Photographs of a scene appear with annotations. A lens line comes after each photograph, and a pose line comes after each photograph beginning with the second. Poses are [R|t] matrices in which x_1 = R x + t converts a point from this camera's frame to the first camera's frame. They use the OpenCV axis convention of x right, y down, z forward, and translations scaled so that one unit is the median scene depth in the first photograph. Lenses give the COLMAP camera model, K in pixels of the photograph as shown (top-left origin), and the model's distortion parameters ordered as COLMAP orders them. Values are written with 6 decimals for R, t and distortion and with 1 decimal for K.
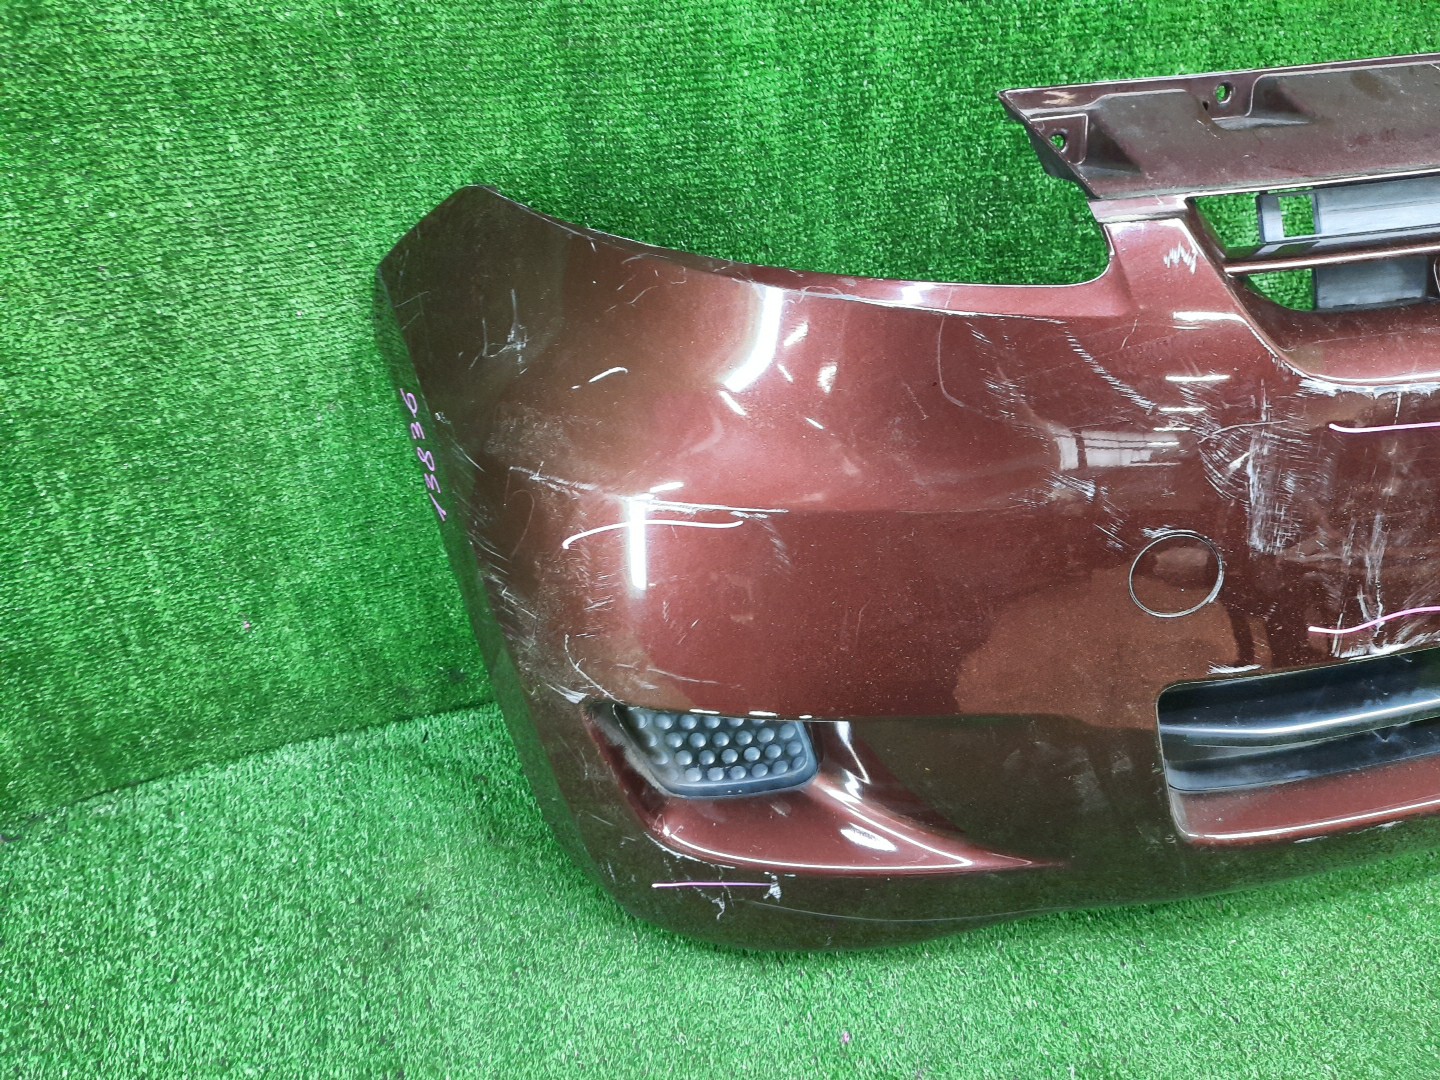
lens RADIAL K [[1038.6, 0, 714.8], [0, 1038.6, 563.9], [0, 0, 1]] dist [0.009684, -0.004000]
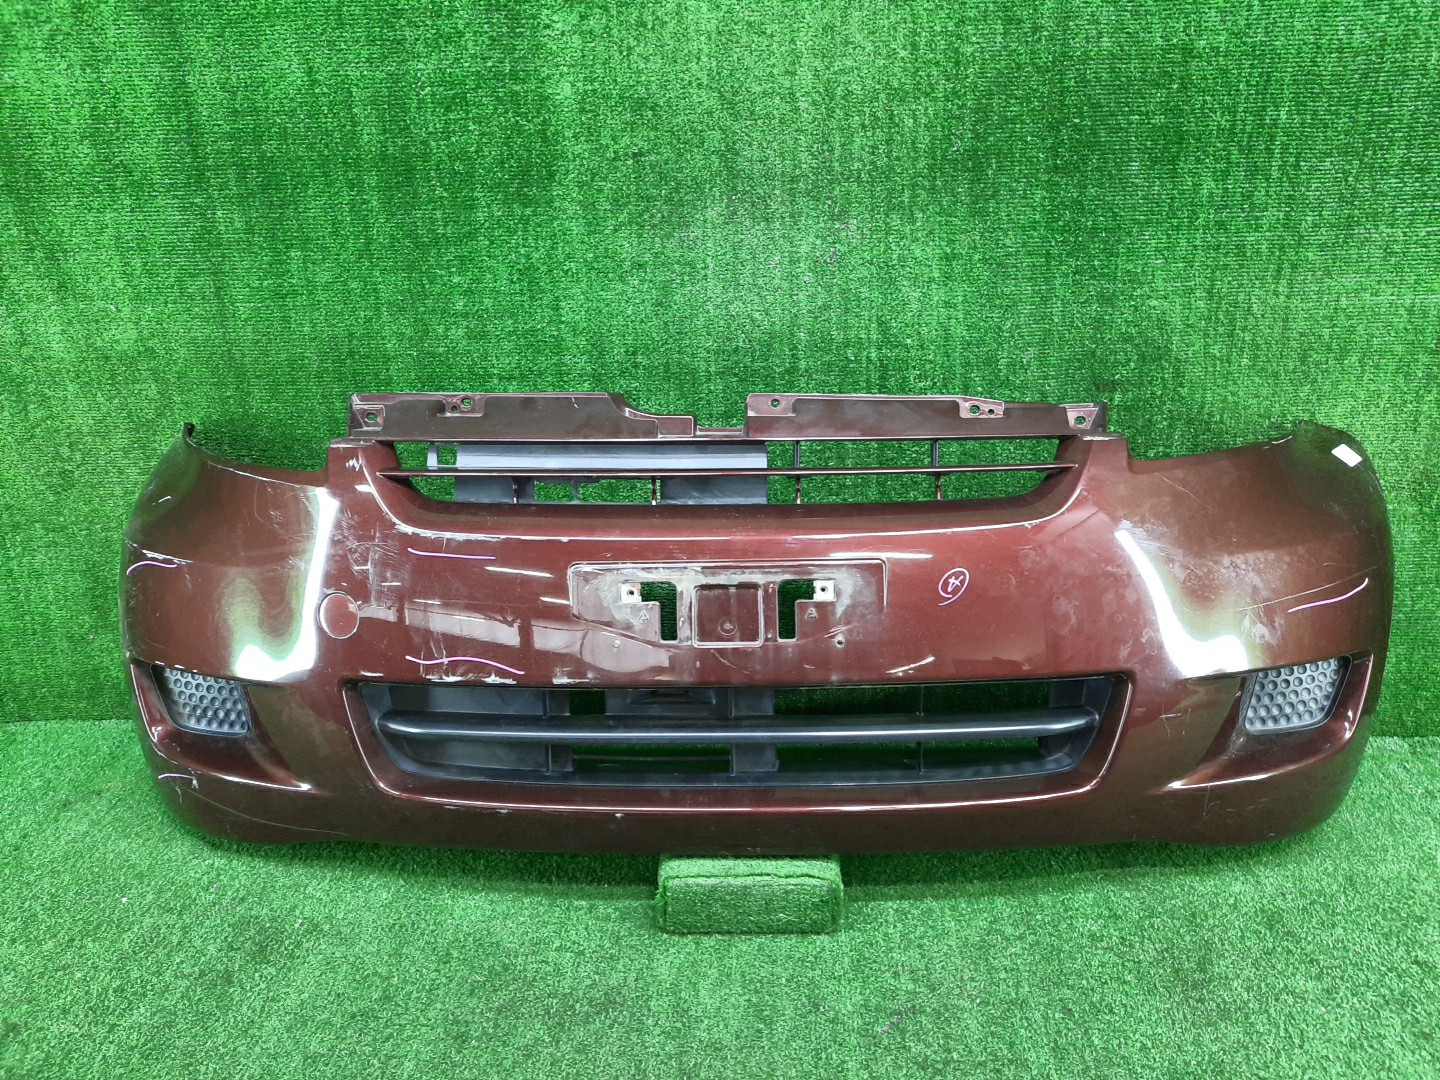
lens RADIAL K [[1038.6, 0, 725.9], [0, 1038.6, 561.4], [0, 0, 1]] dist [0.009684, -0.004000]
pose [[0.939302, 0.105091, -0.326600, 1.407303], [-0.198227, 0.943201, -0.266604, 0.235118], [0.280032, 0.315163, 0.906783, -0.499980]]
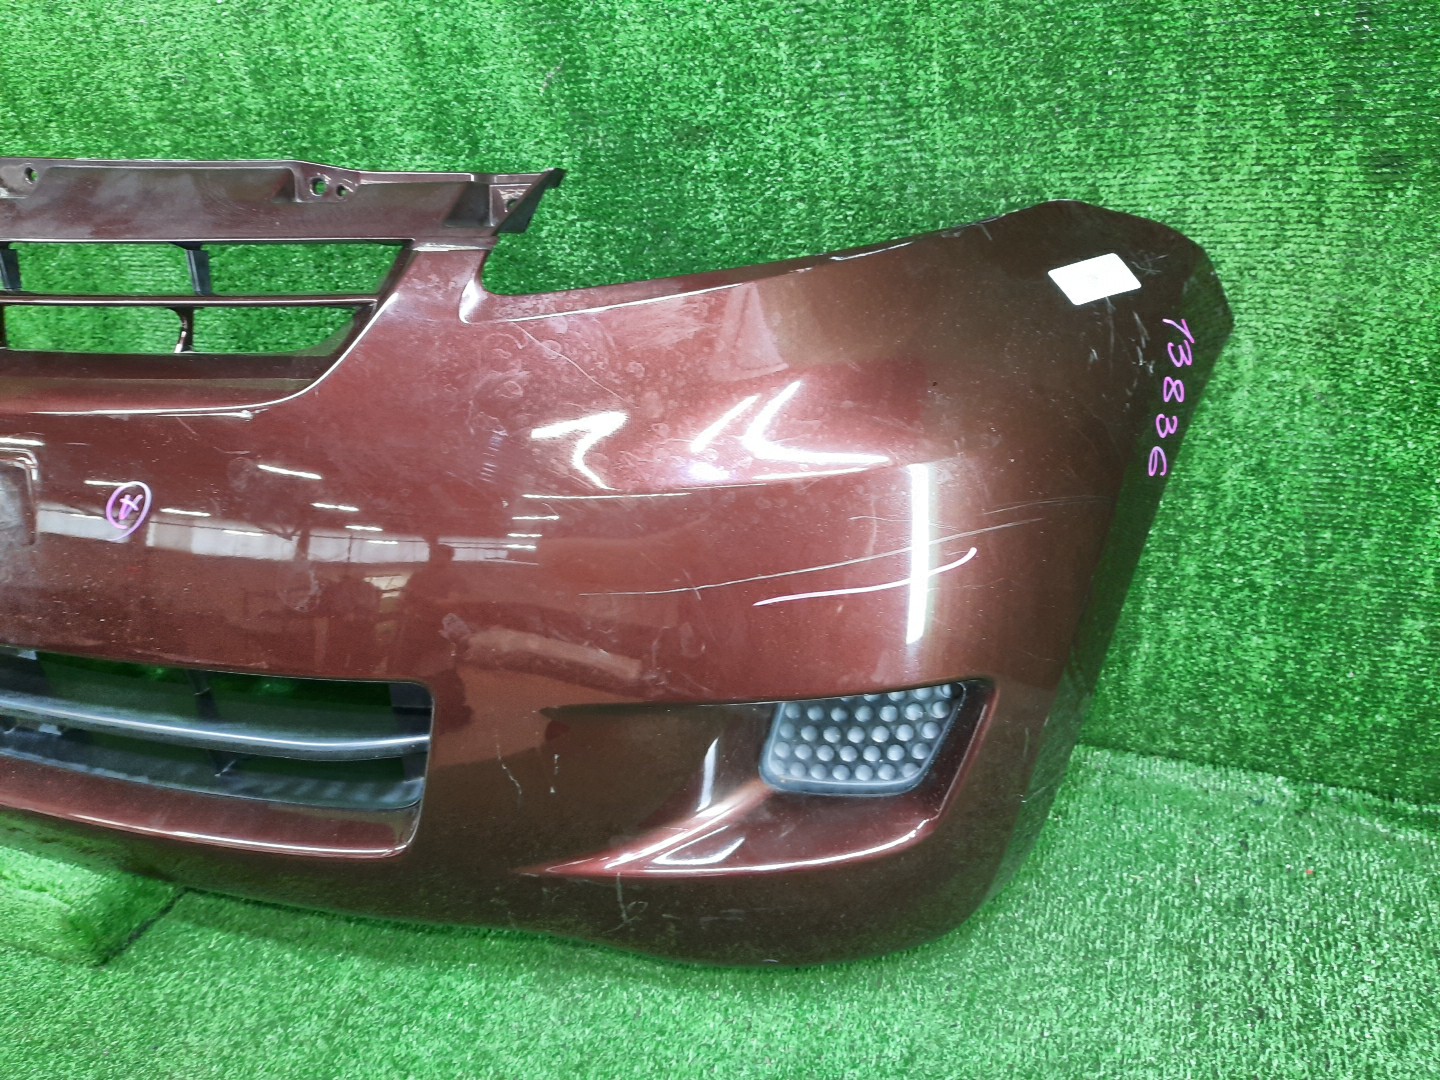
lens RADIAL K [[1038.6, 0, 731.6], [0, 1038.6, 544.8], [0, 0, 1]] dist [0.009684, -0.004000]
pose [[0.799417, 0.247949, -0.547223, 2.126909], [-0.299268, 0.954157, -0.004858, -0.332580], [0.520932, 0.167650, 0.836973, 0.541747]]
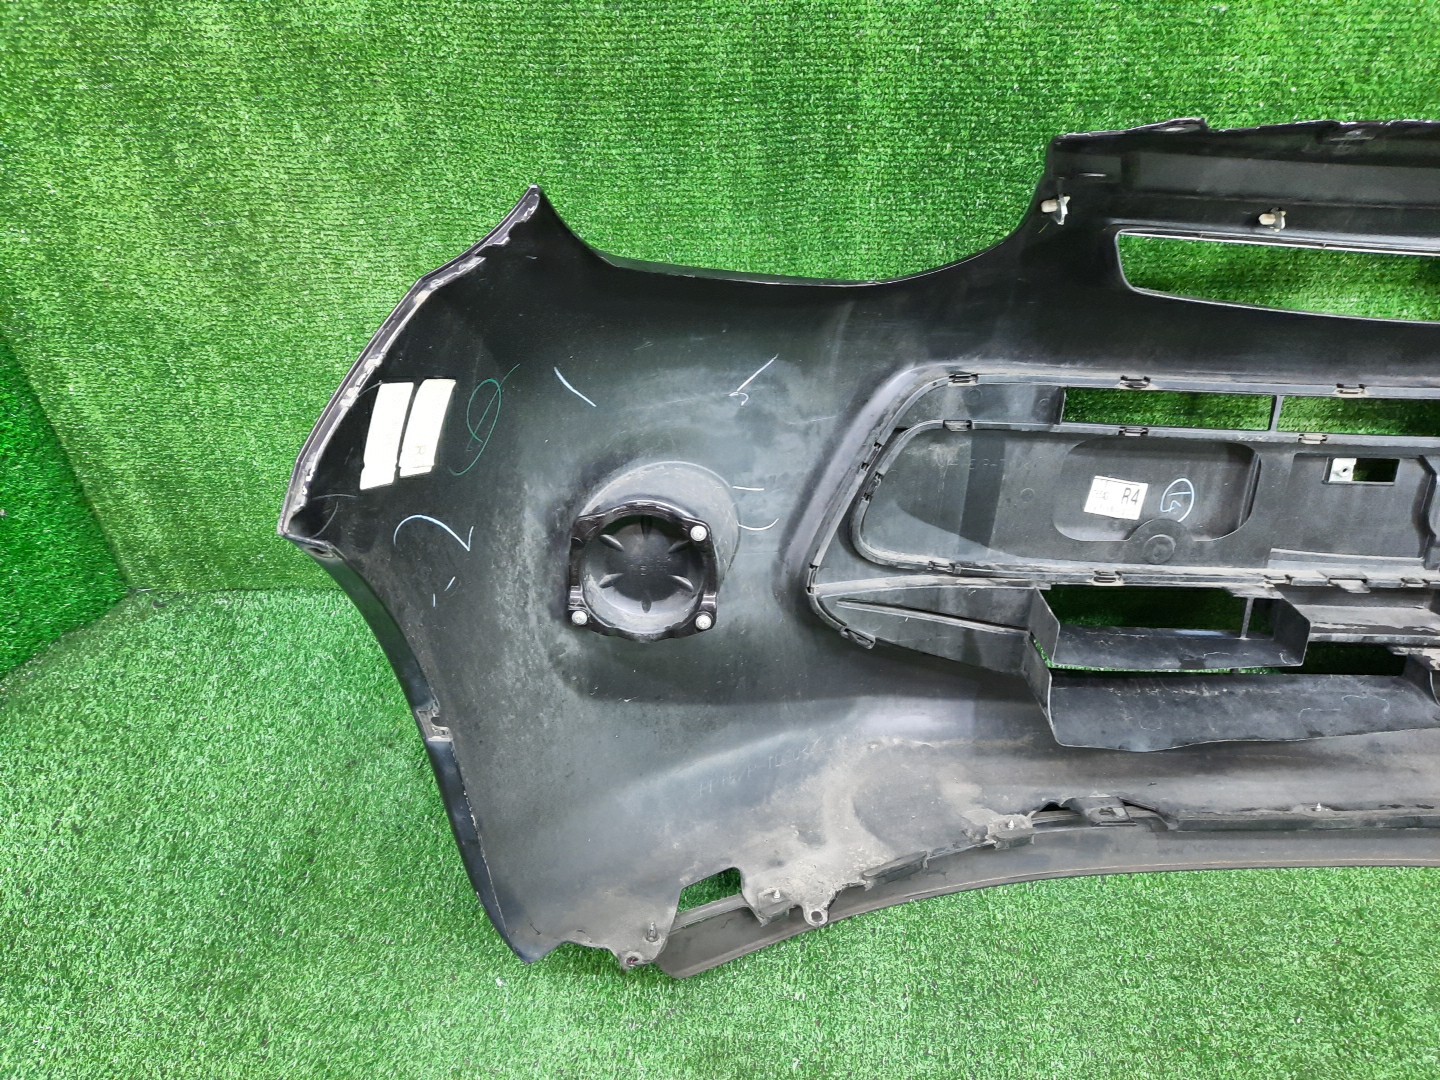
lens RADIAL K [[1038.6, 0, 714.0], [0, 1038.6, 557.2], [0, 0, 1]] dist [0.009684, -0.004000]
pose [[0.920616, 0.250005, -0.299941, 0.434726], [-0.222180, 0.967072, 0.124126, -0.143308], [0.321097, -0.047631, 0.945848, -0.048936]]
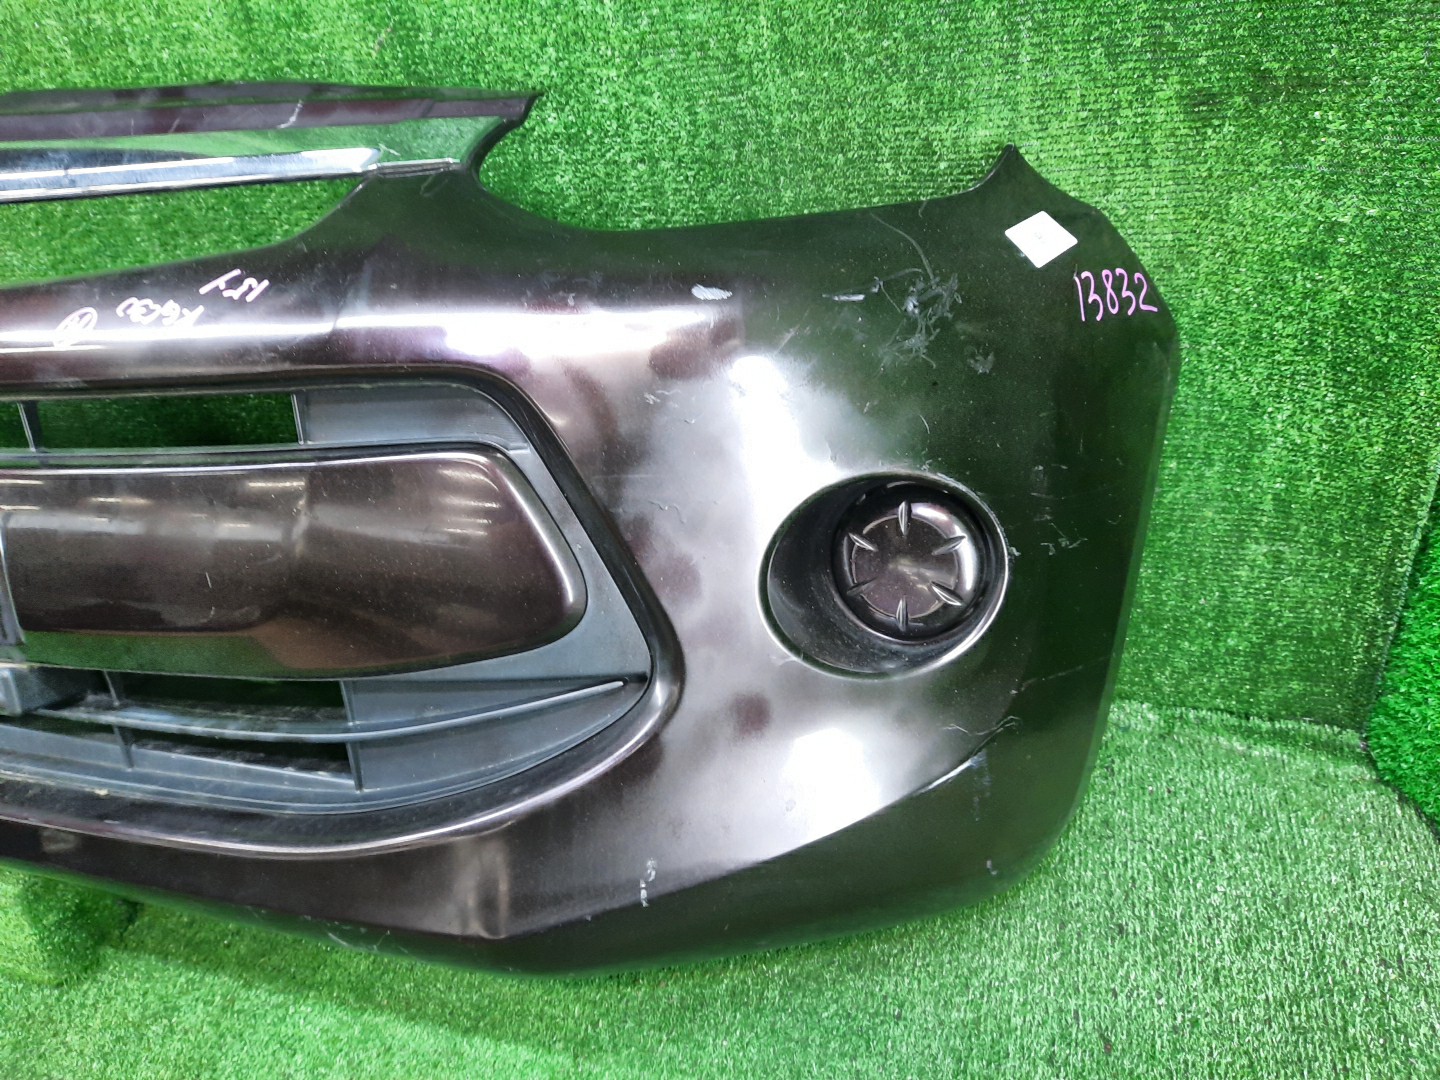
lens RADIAL K [[1038.6, 0, 713.1], [0, 1038.6, 539.3], [0, 0, 1]] dist [0.009684, -0.004000]
pose [[0.840890, 0.219464, -0.494711, 2.183144], [-0.247637, 0.968812, 0.008860, -0.346894], [0.481227, 0.115058, 0.869012, 0.568148]]
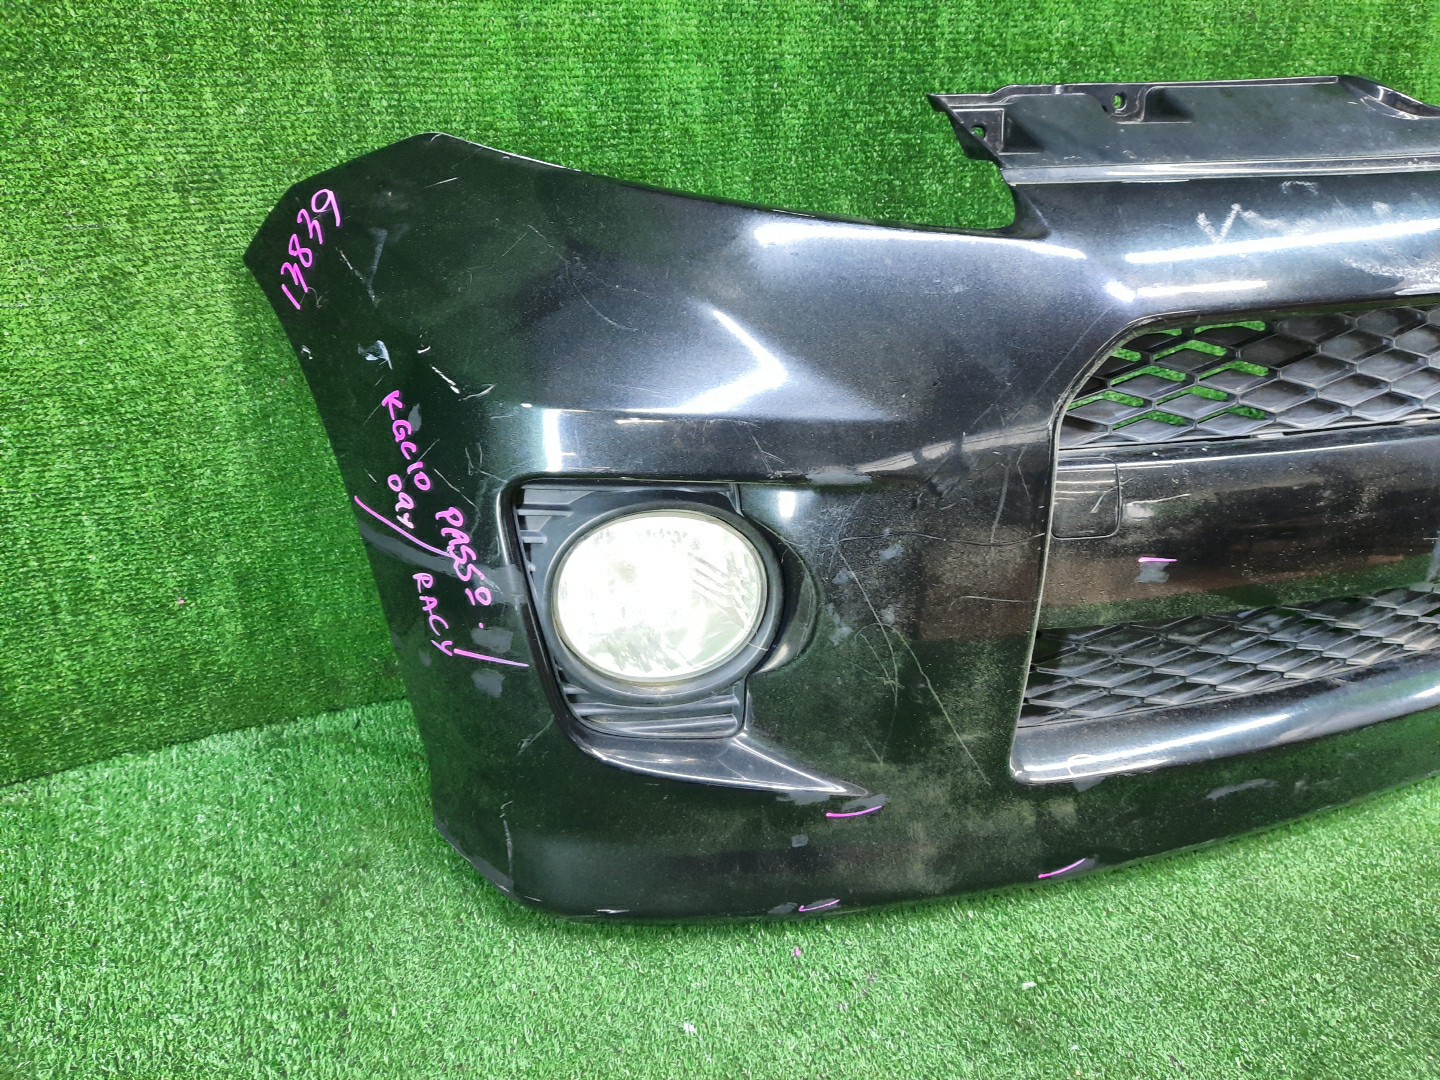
lens RADIAL K [[1038.6, 0, 712.7], [0, 1038.6, 546.9], [0, 0, 1]] dist [0.009684, -0.004000]
pose [[0.995289, -0.019018, 0.095071, -0.042043], [0.033199, 0.988146, -0.149887, 0.206073], [-0.091094, 0.152338, 0.984122, -0.042934]]
